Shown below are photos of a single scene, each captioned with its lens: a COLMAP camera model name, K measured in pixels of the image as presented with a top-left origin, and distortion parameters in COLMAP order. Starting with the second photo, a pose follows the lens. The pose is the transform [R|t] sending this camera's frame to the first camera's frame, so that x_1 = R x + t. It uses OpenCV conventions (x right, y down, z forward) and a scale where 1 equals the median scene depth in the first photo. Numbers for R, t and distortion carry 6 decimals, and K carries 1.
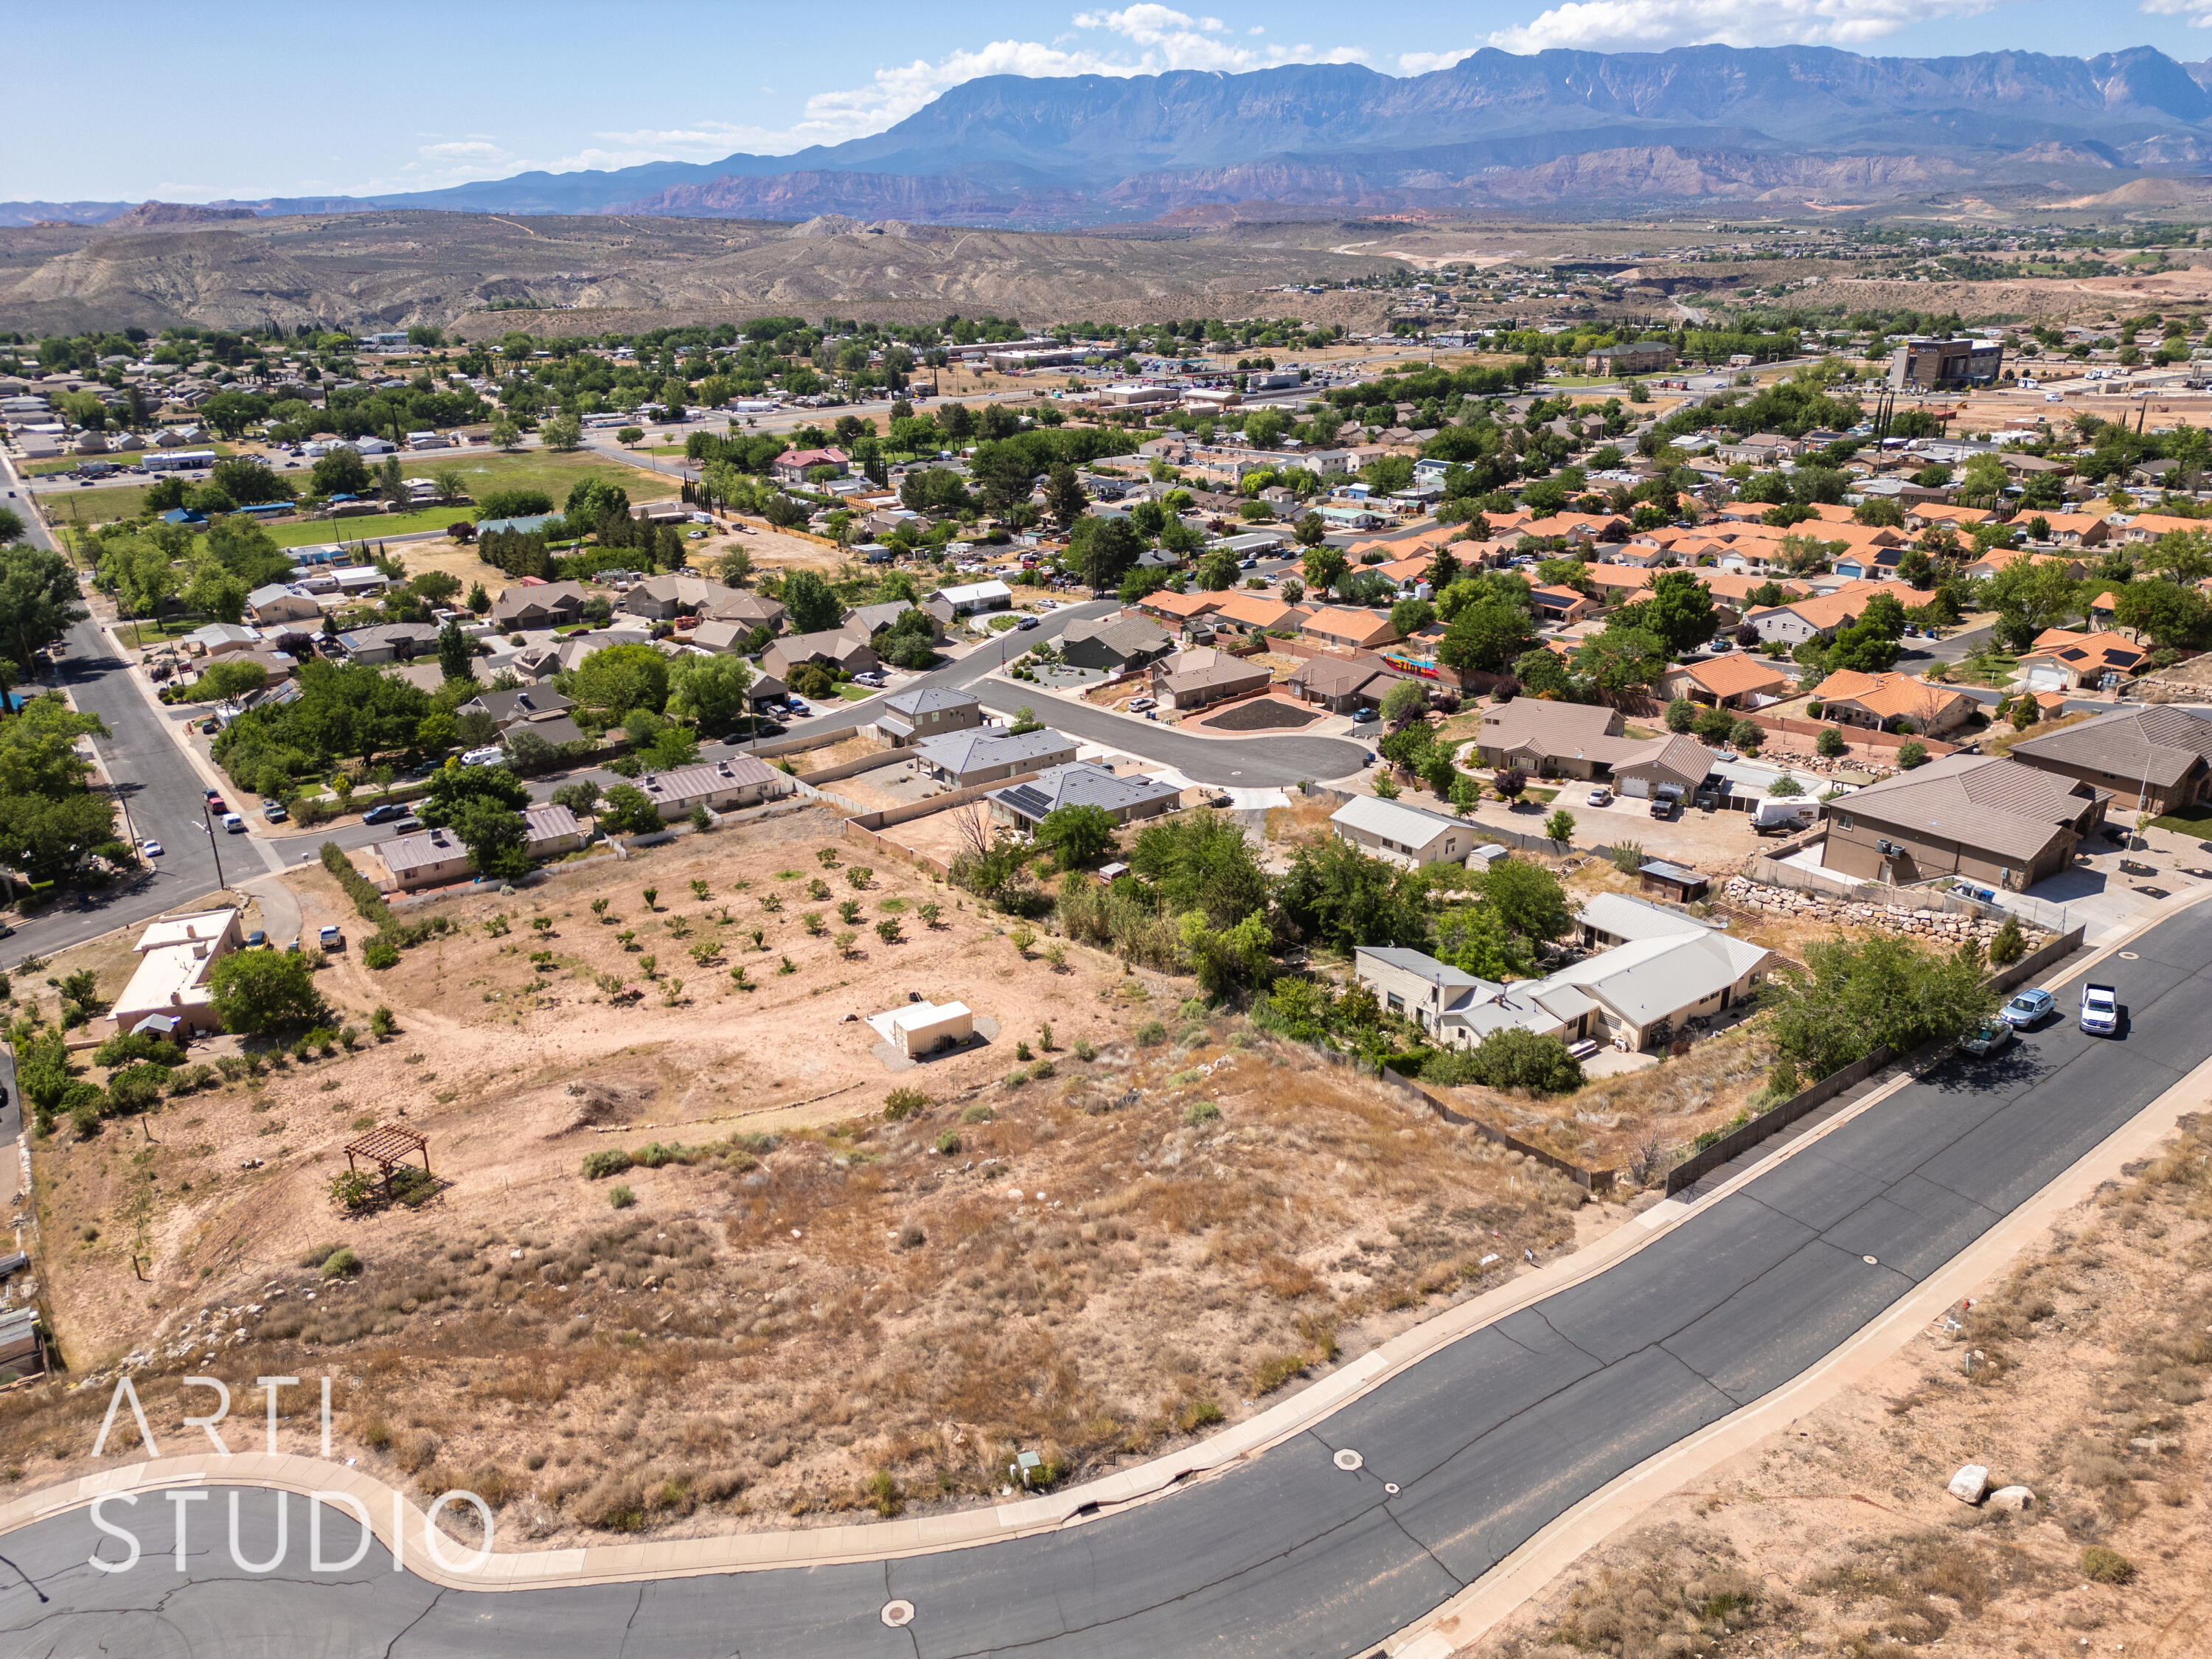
lens RADIAL K [[1533.5, 0, 1109.4], [0, 1533.5, 894.8], [0, 0, 1]] dist [0.067838, -0.054159]
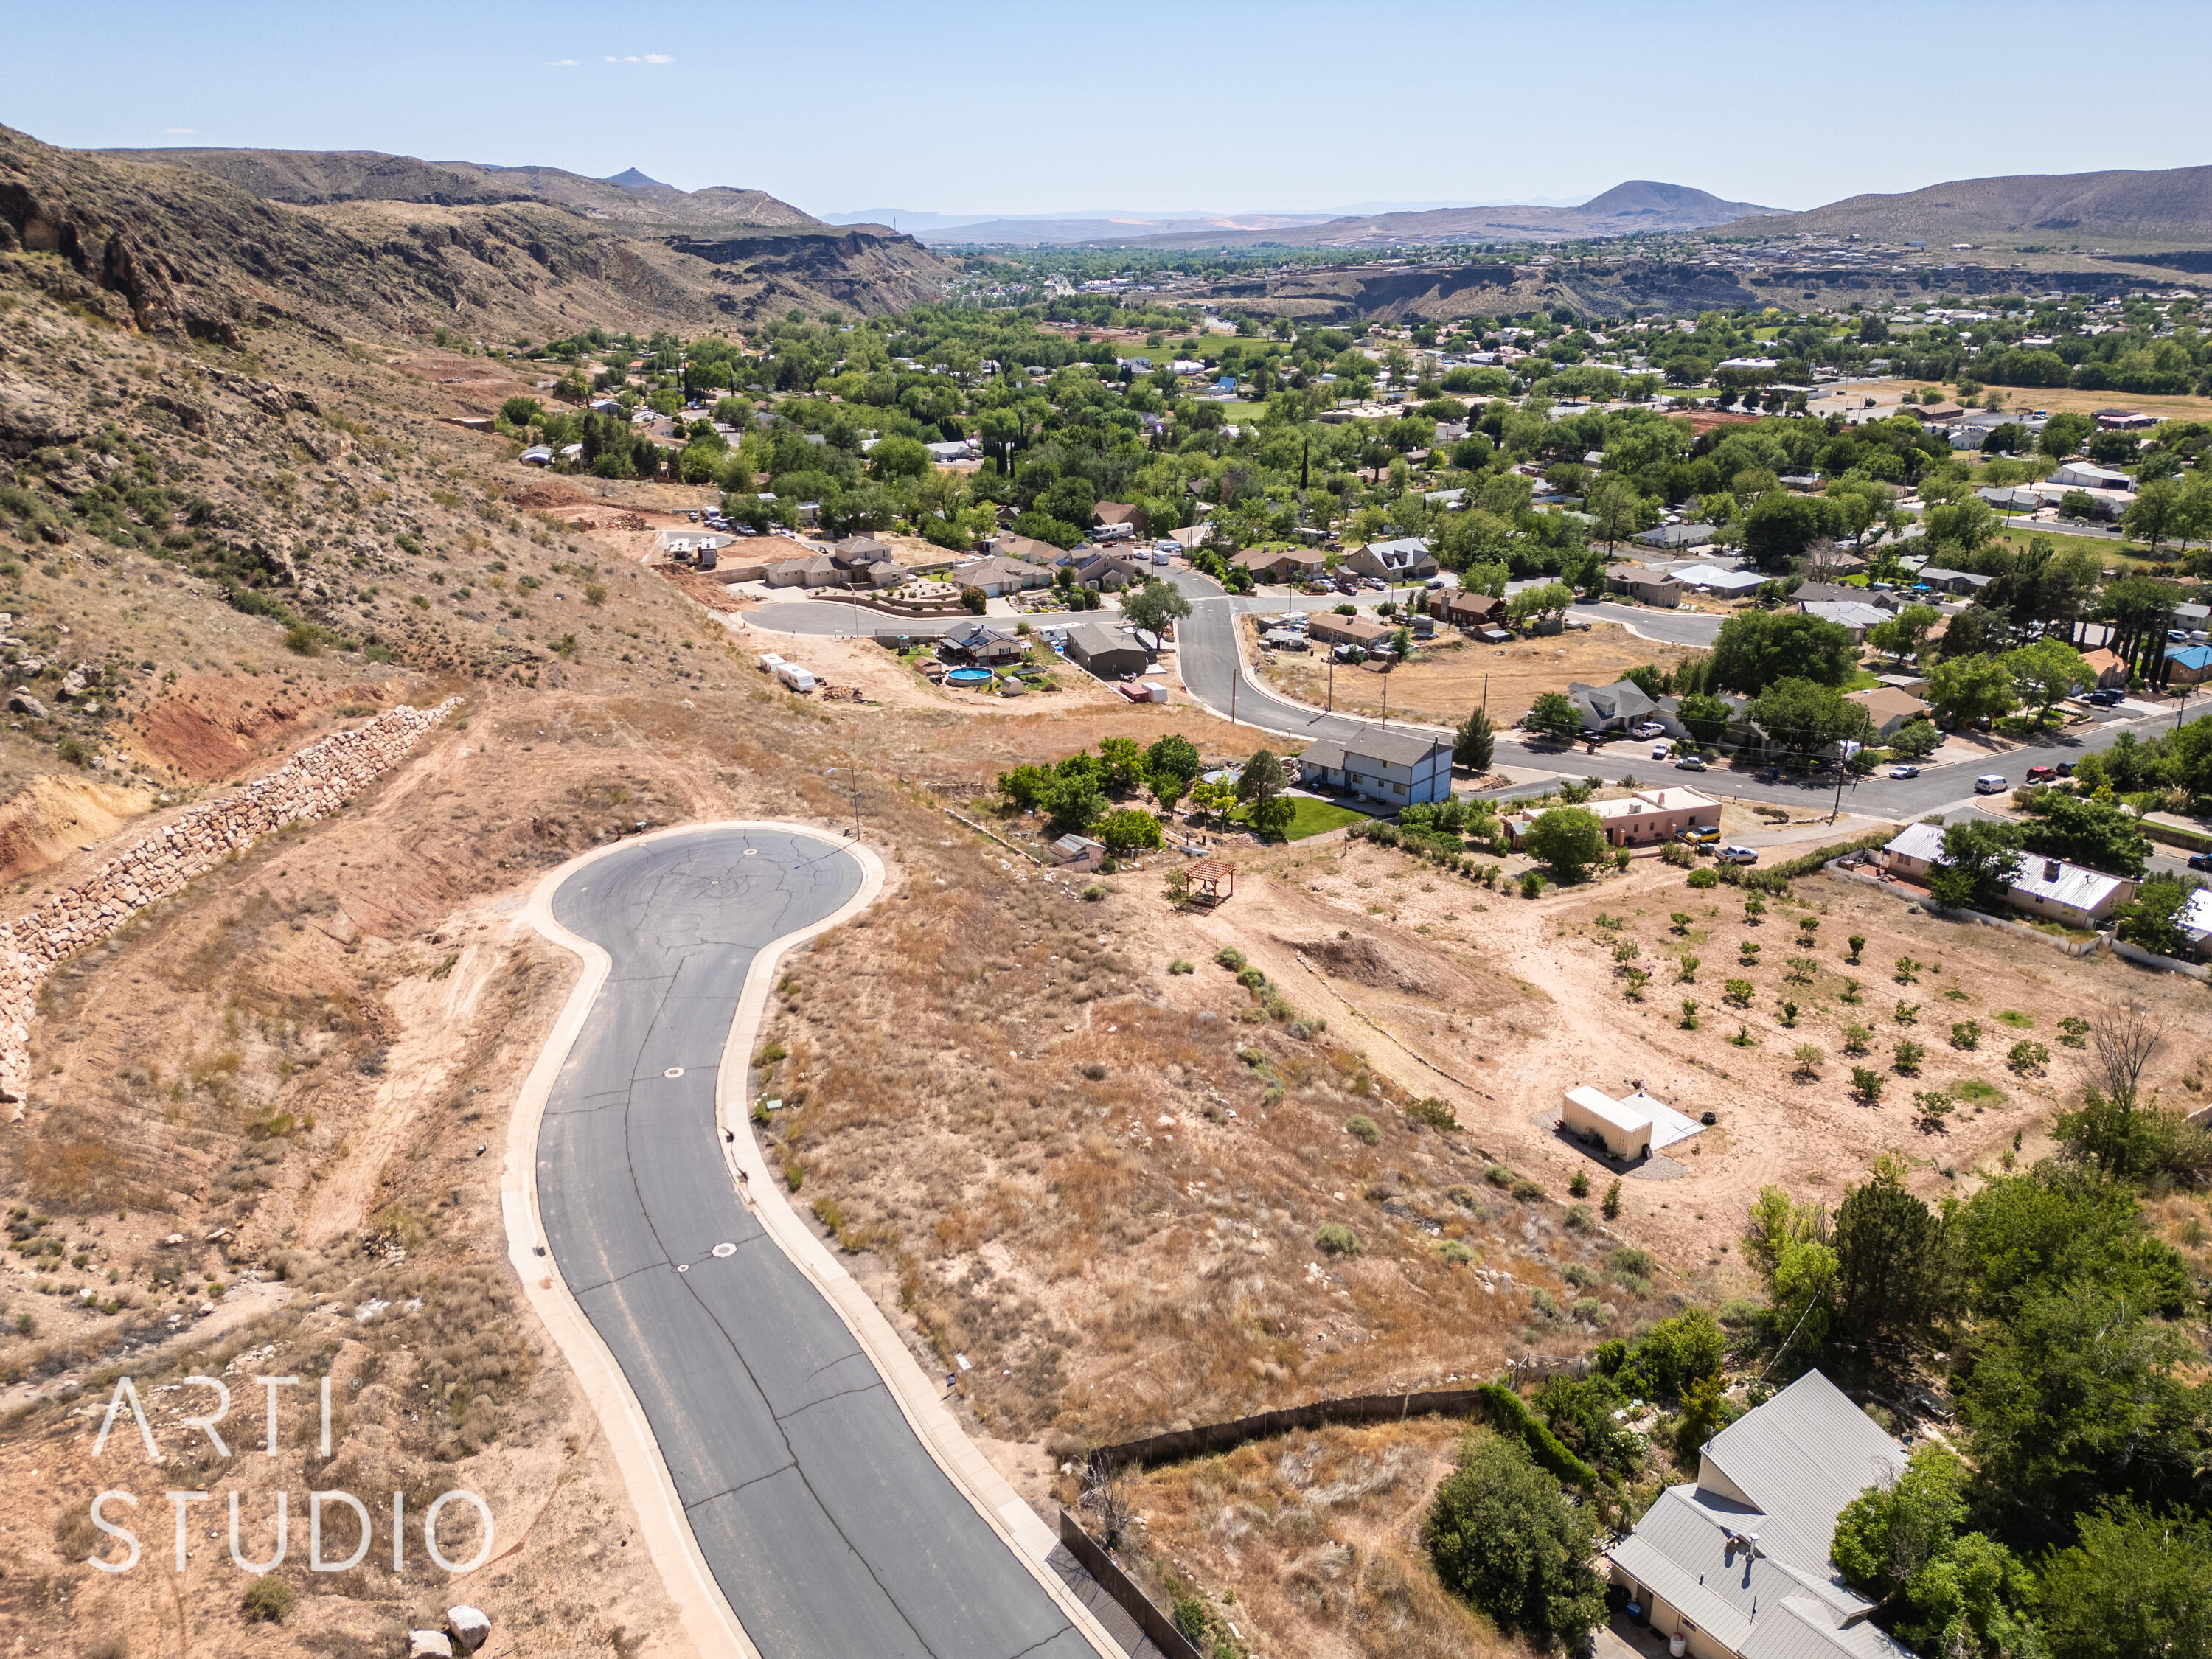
lens RADIAL K [[1533.5, 0, 1109.4], [0, 1533.5, 894.8], [0, 0, 1]] dist [0.067838, -0.054159]
pose [[-0.020762, 0.406688, -0.913331, 0.269916], [-0.377161, 0.842846, 0.383876, -0.105989], [0.925915, 0.352443, 0.135888, 0.240863]]
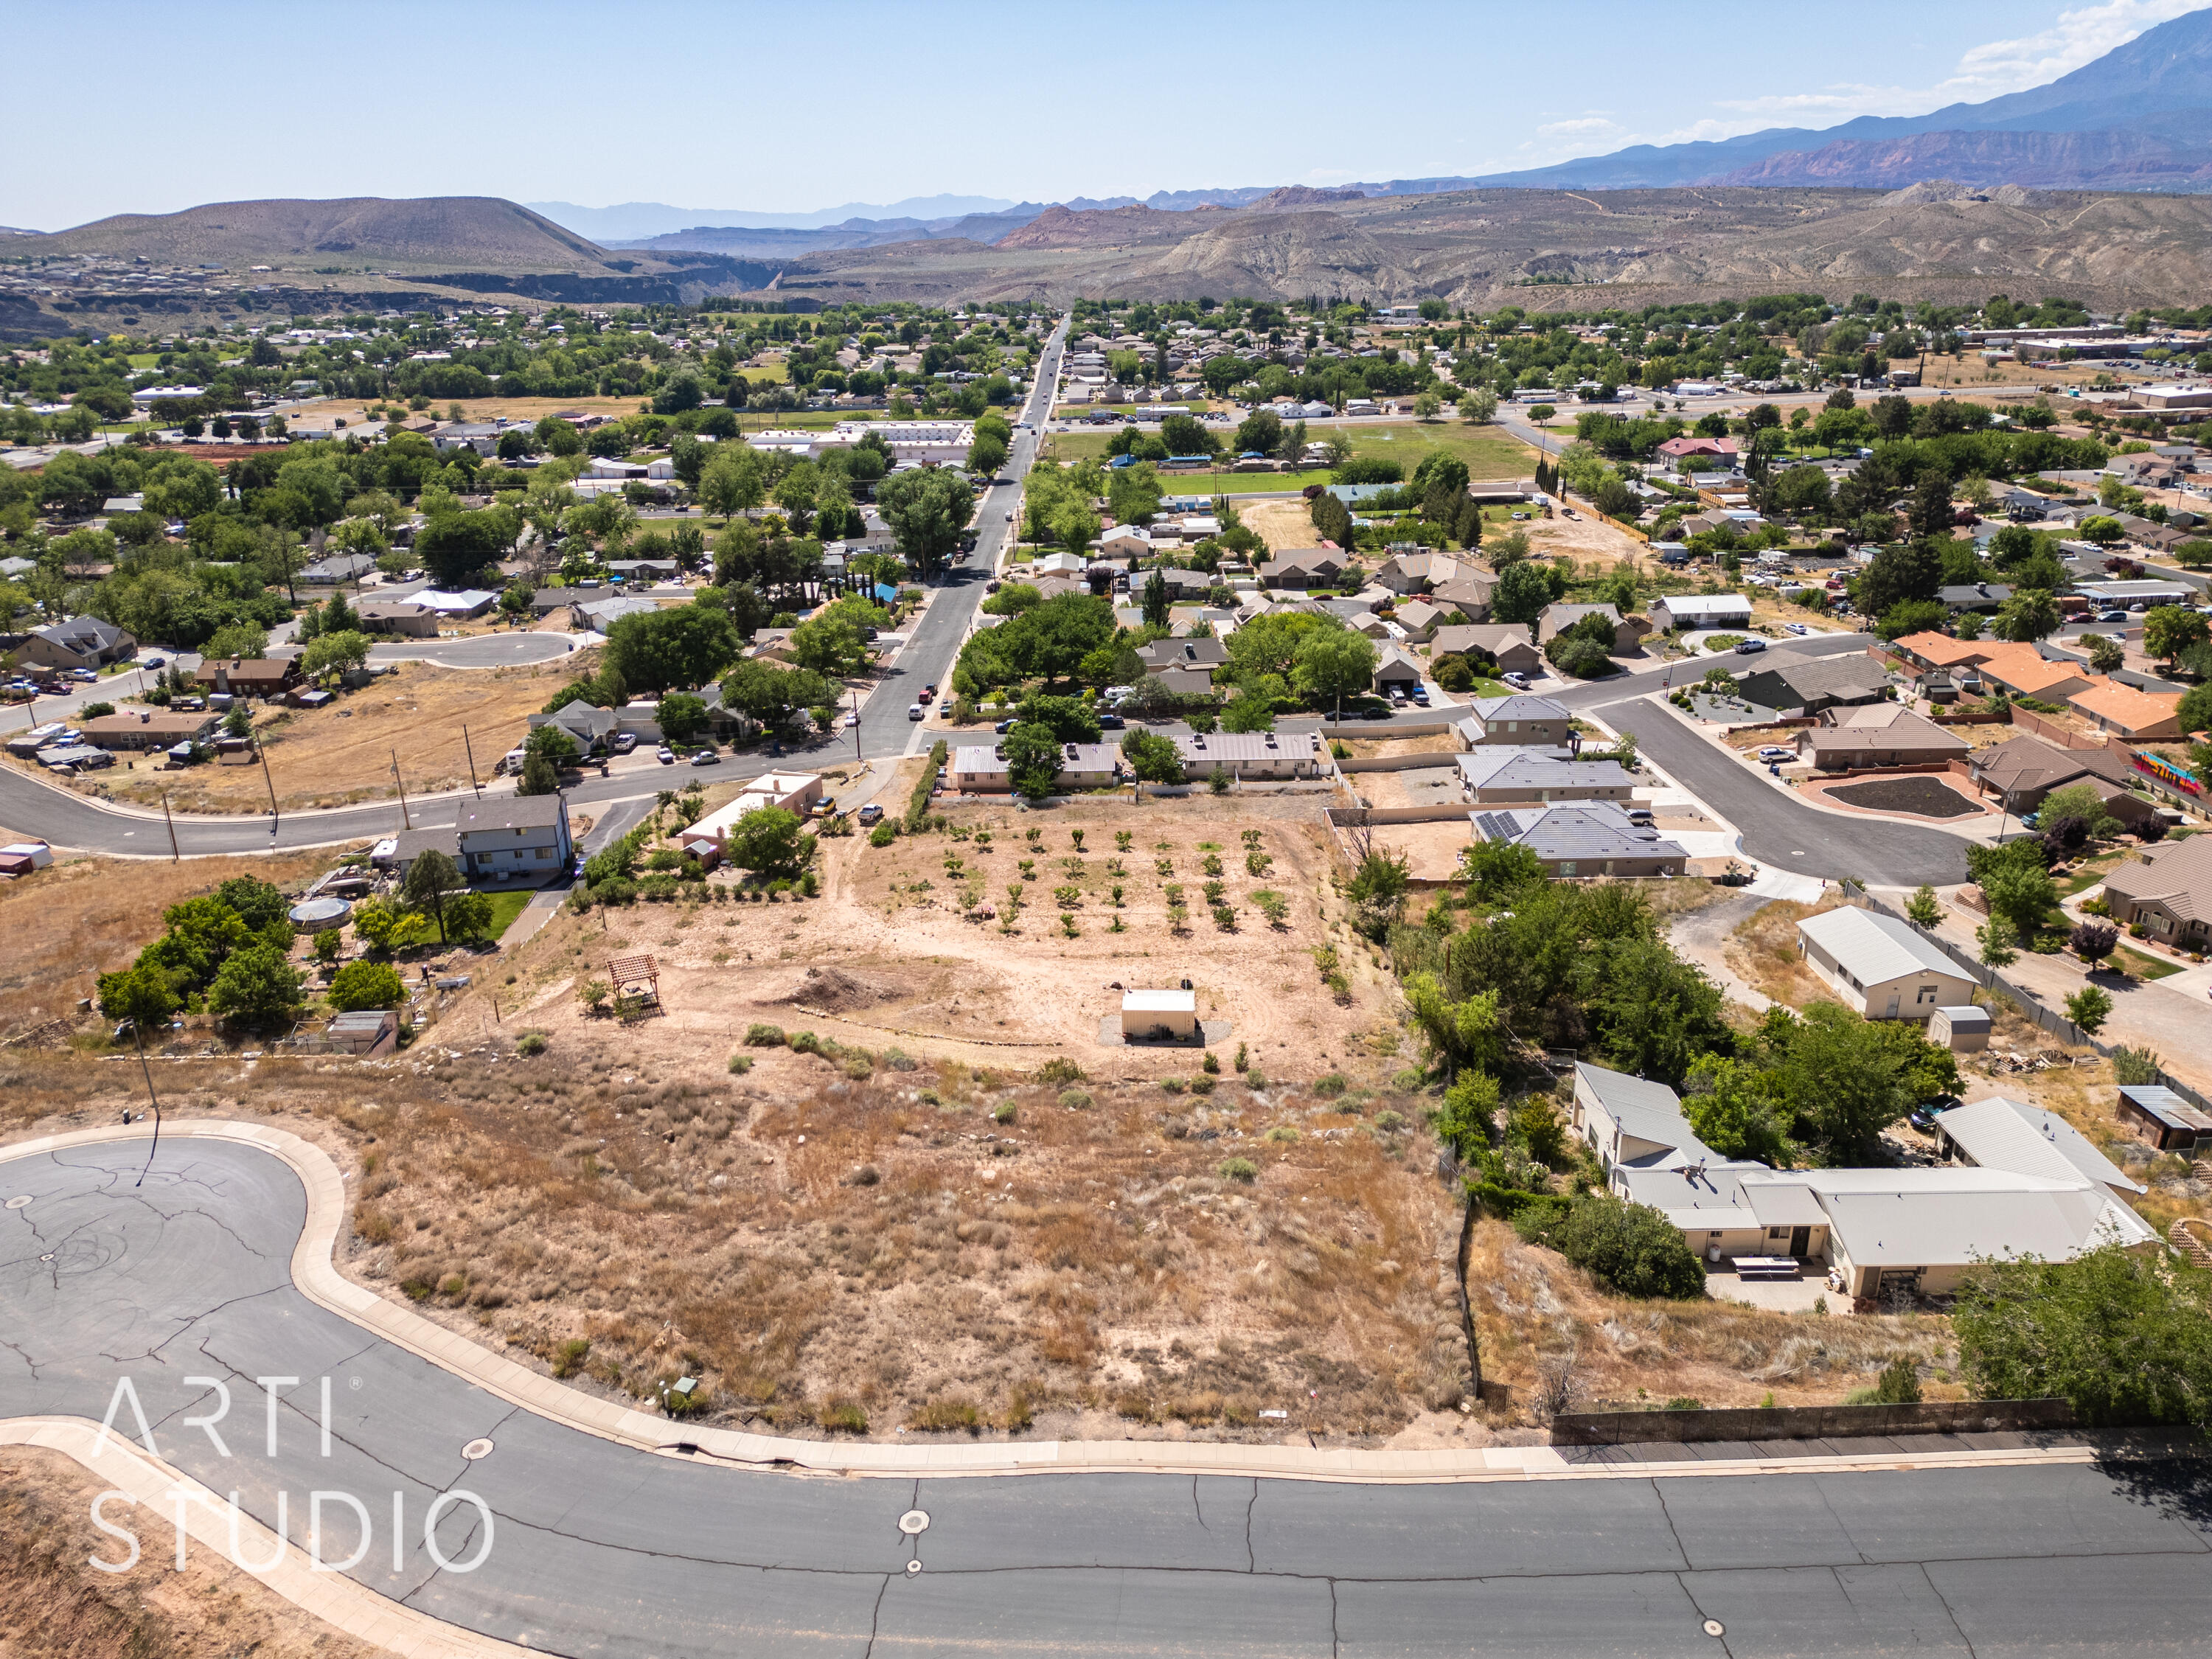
lens RADIAL K [[1533.5, 0, 1109.4], [0, 1533.5, 894.8], [0, 0, 1]] dist [0.067838, -0.054159]
pose [[0.808831, 0.235448, -0.538847, 0.159731], [-0.227730, 0.970255, 0.082119, -0.027176], [0.542154, 0.056292, 0.838391, 0.058048]]
